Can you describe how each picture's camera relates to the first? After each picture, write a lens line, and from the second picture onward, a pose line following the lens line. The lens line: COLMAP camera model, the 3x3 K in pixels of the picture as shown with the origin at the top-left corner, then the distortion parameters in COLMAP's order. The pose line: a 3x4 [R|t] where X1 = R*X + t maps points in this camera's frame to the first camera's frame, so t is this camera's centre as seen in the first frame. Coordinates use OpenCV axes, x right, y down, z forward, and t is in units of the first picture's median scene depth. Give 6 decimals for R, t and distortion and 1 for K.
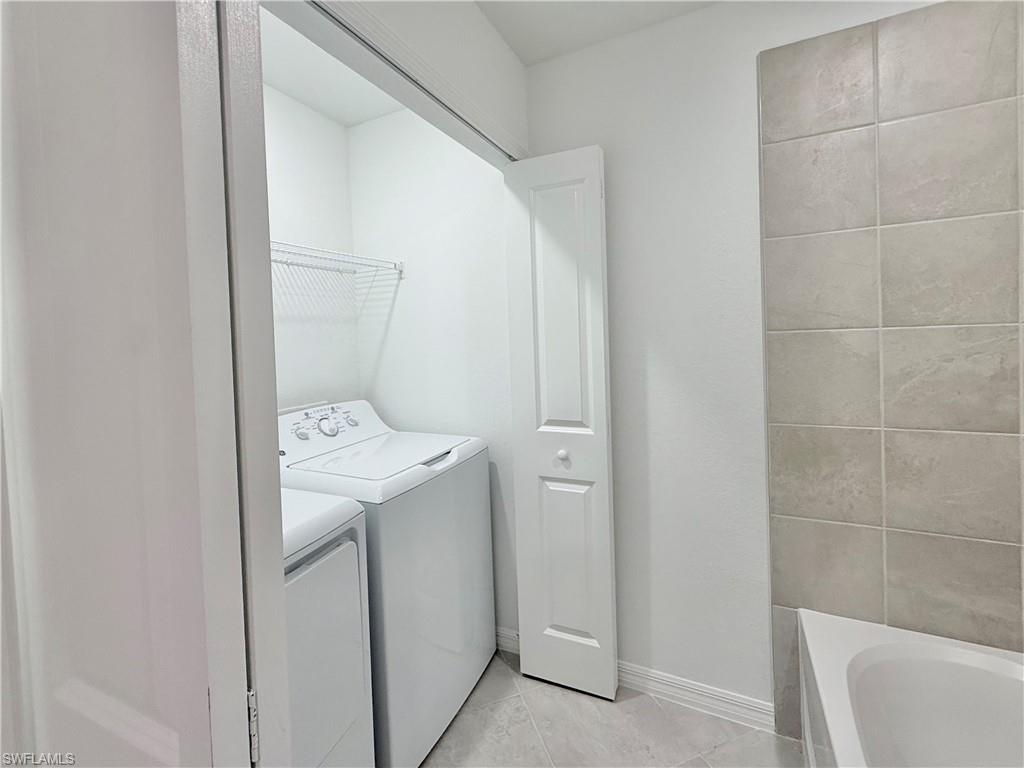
lens RADIAL K [[446.4, 0, 503.8], [0, 446.4, 344.5], [0, 0, 1]] dist [-0.001758, -0.000537]
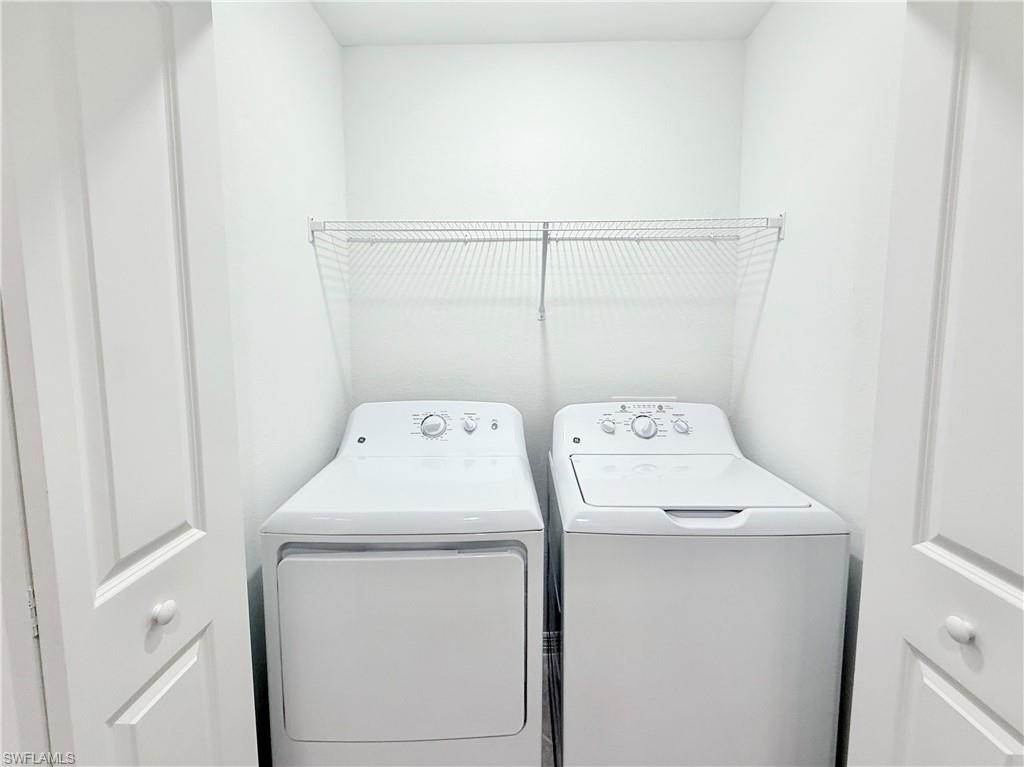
lens RADIAL K [[446.4, 0, 515.6], [0, 446.4, 366.1], [0, 0, 1]] dist [-0.001758, -0.000537]
pose [[0.419666, 0.124418, -0.899111, 0.271748], [-0.038471, 0.992109, 0.119331, -0.027127], [0.906863, -0.015490, 0.421141, 0.410287]]
